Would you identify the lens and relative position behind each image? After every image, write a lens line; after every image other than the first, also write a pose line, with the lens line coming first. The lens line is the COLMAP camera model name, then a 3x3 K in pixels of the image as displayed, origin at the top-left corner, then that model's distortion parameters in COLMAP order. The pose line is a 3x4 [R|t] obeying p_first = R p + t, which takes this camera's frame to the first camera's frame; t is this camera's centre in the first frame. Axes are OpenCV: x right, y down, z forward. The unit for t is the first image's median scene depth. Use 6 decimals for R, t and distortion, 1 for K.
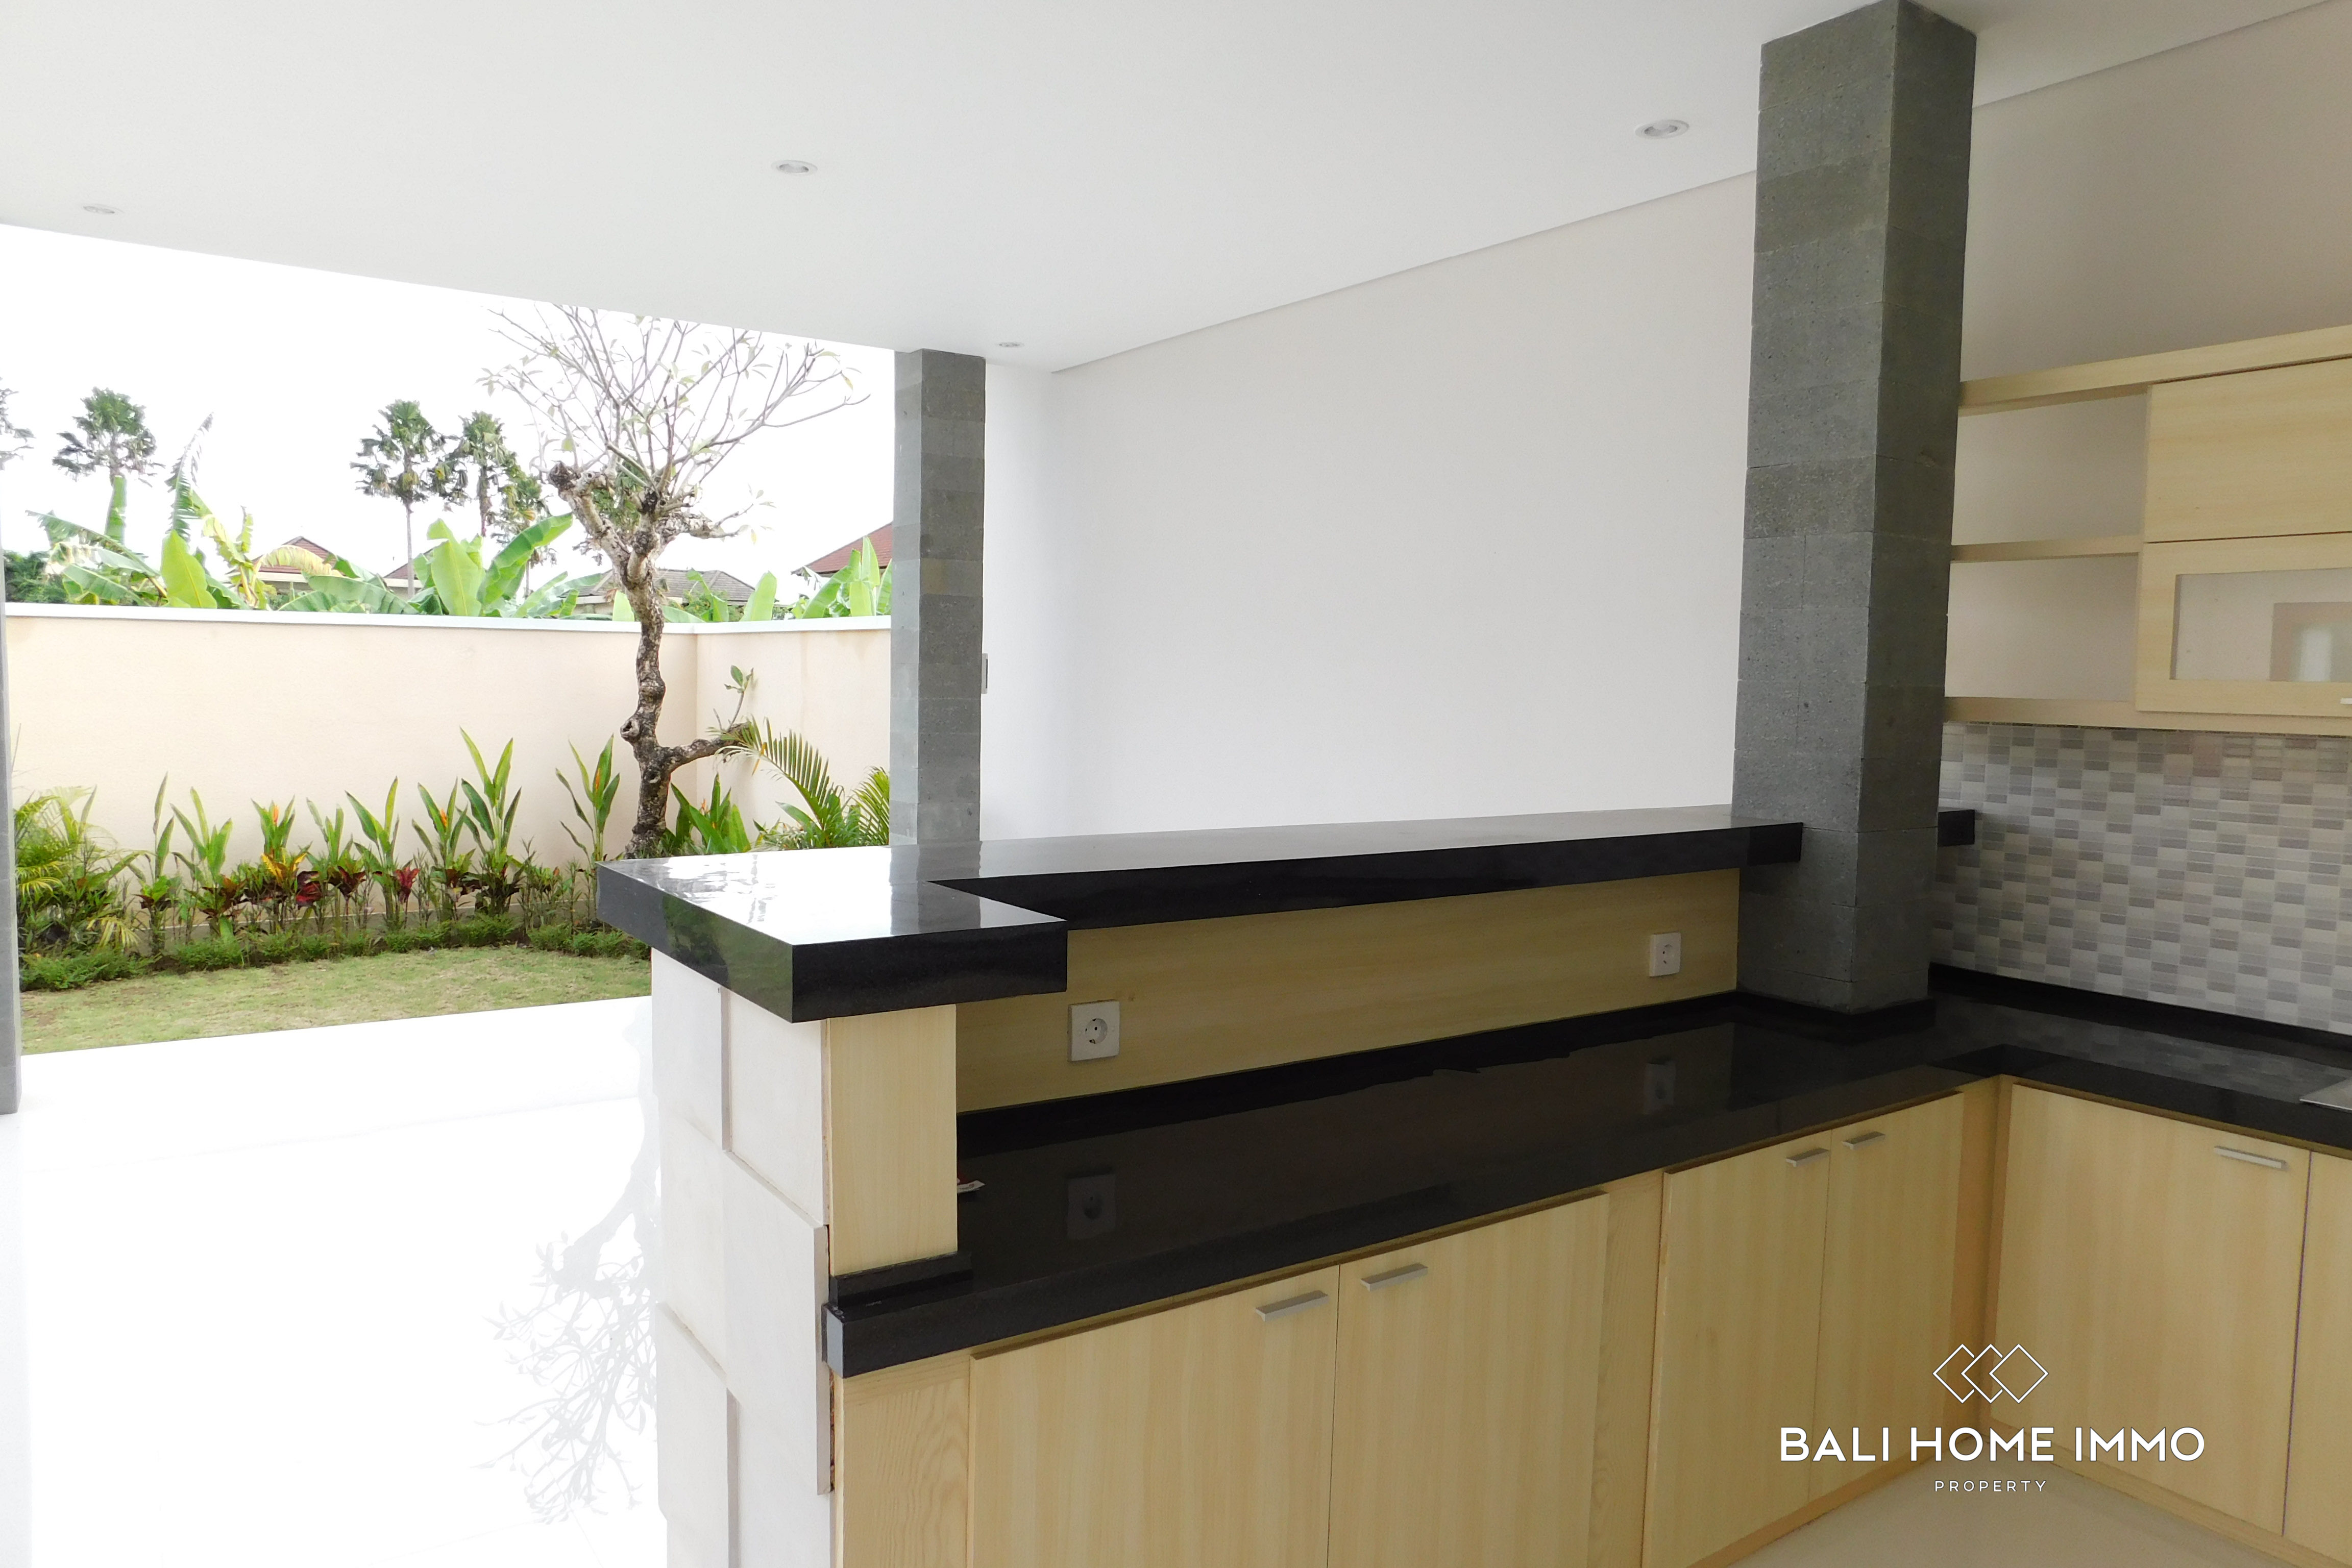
lens RADIAL K [[1564.3, 0, 1176.0], [0, 1564.3, 784.0], [0, 0, 1]] dist [-0.032697, 0.002923]
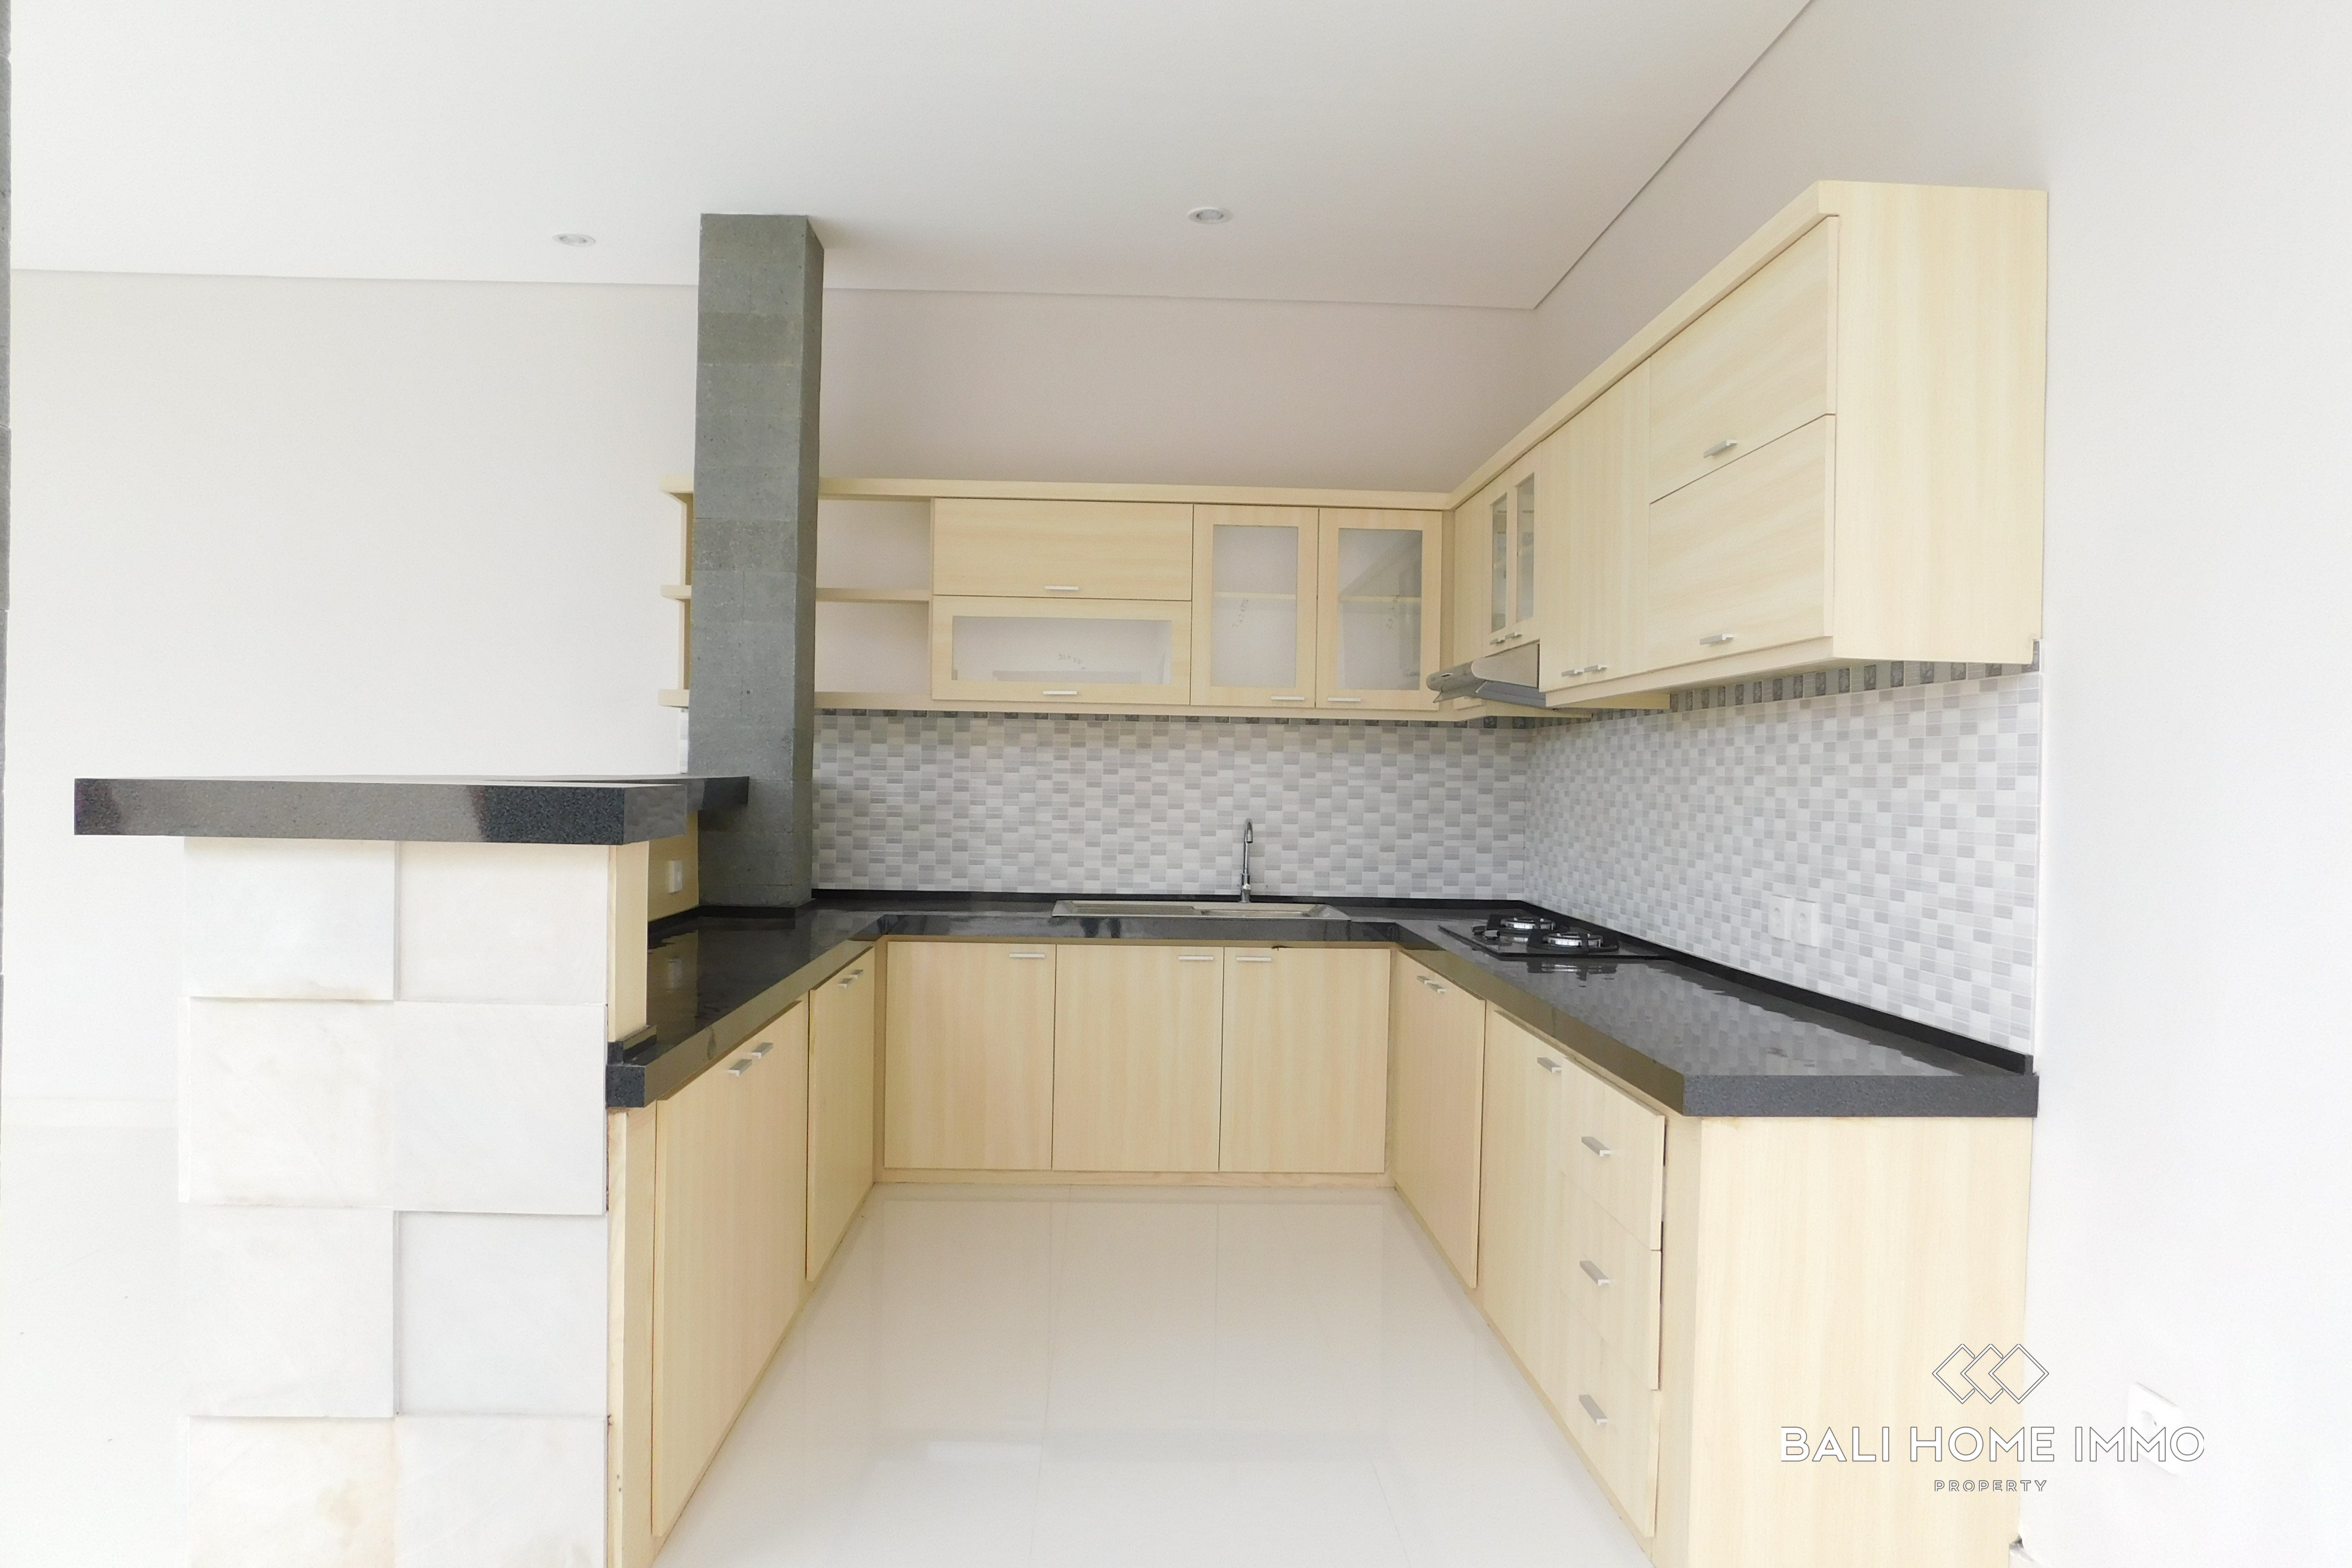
lens RADIAL K [[1564.3, 0, 1176.0], [0, 1564.3, 784.0], [0, 0, 1]] dist [-0.032697, 0.002923]
pose [[0.537562, -0.014065, 0.843107, -0.565396], [0.053610, 0.998408, -0.017526, 0.076061], [-0.841518, 0.054620, 0.537461, -0.071760]]
